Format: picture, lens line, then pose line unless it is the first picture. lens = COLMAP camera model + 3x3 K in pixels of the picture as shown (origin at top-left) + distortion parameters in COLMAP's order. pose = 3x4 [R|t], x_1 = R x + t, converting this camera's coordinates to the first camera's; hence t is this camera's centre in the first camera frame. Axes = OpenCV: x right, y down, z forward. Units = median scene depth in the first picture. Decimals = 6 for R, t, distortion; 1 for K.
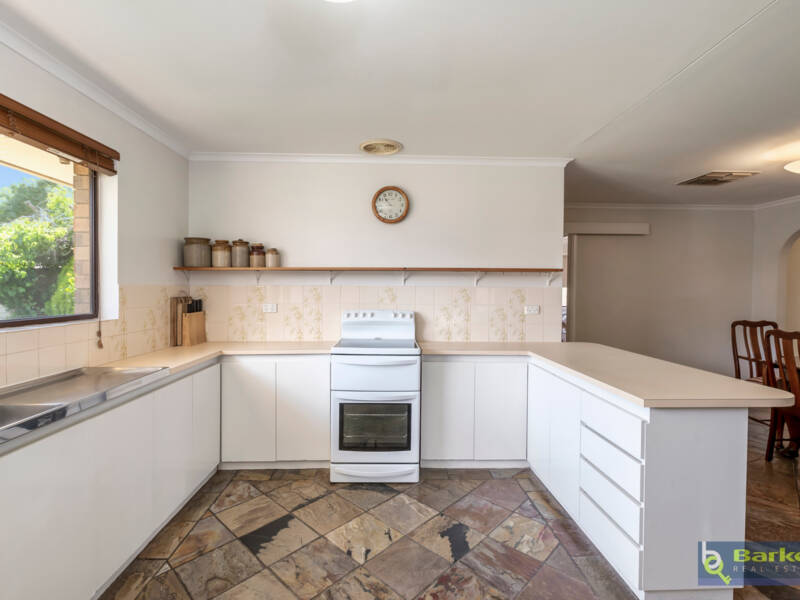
lens RADIAL K [[384.3, 0, 398.9], [0, 384.3, 296.8], [0, 0, 1]] dist [0.001026, -0.001247]
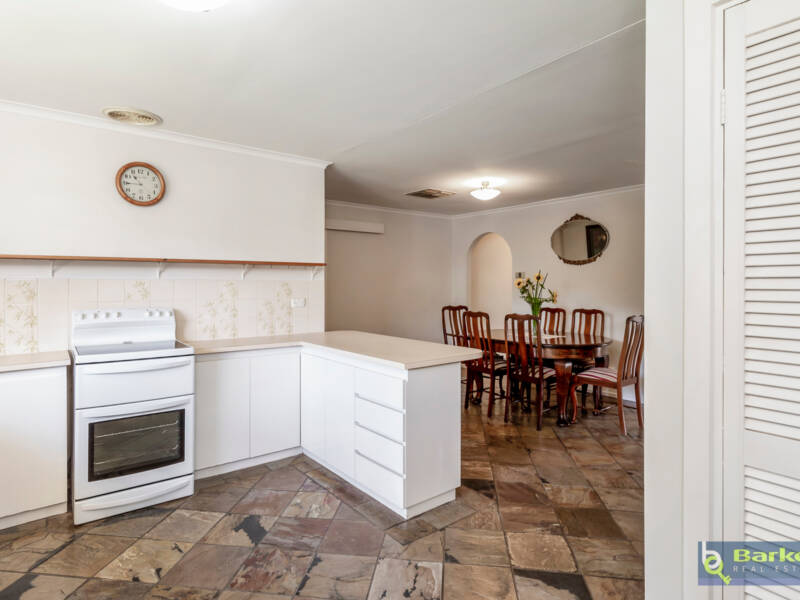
lens RADIAL K [[443.5, 0, 390.4], [0, 443.5, 283.9], [0, 0, 1]] dist [0.002910, -0.000515]
pose [[0.815495, -0.006949, 0.578722, -0.170225], [0.015581, 0.999829, -0.009951, 0.000031], [-0.578554, 0.017133, 0.815464, -0.138011]]
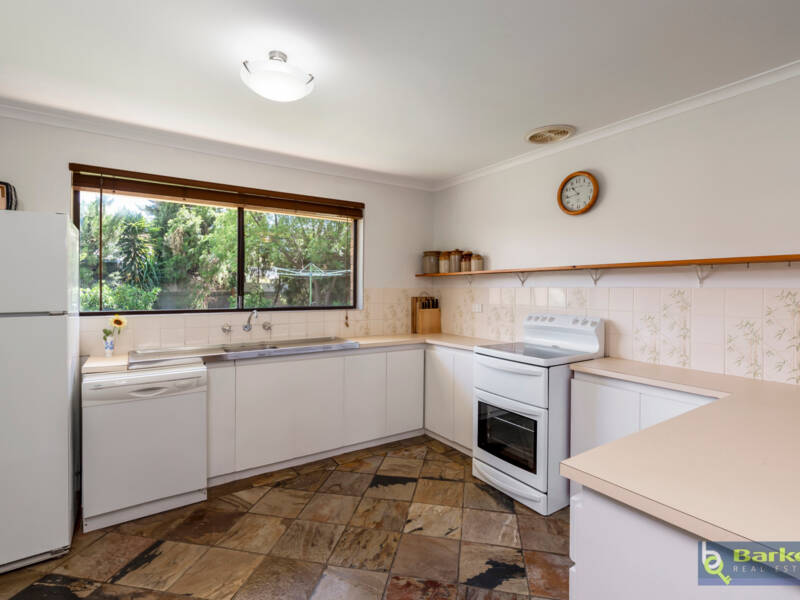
lens RADIAL K [[384.3, 0, 393.2], [0, 384.3, 288.7], [0, 0, 1]] dist [0.001026, -0.001247]
pose [[0.539760, -0.004239, -0.841808, 0.574583], [-0.020733, 0.999617, -0.018328, -0.001464], [0.841564, 0.027346, 0.539465, 0.231754]]
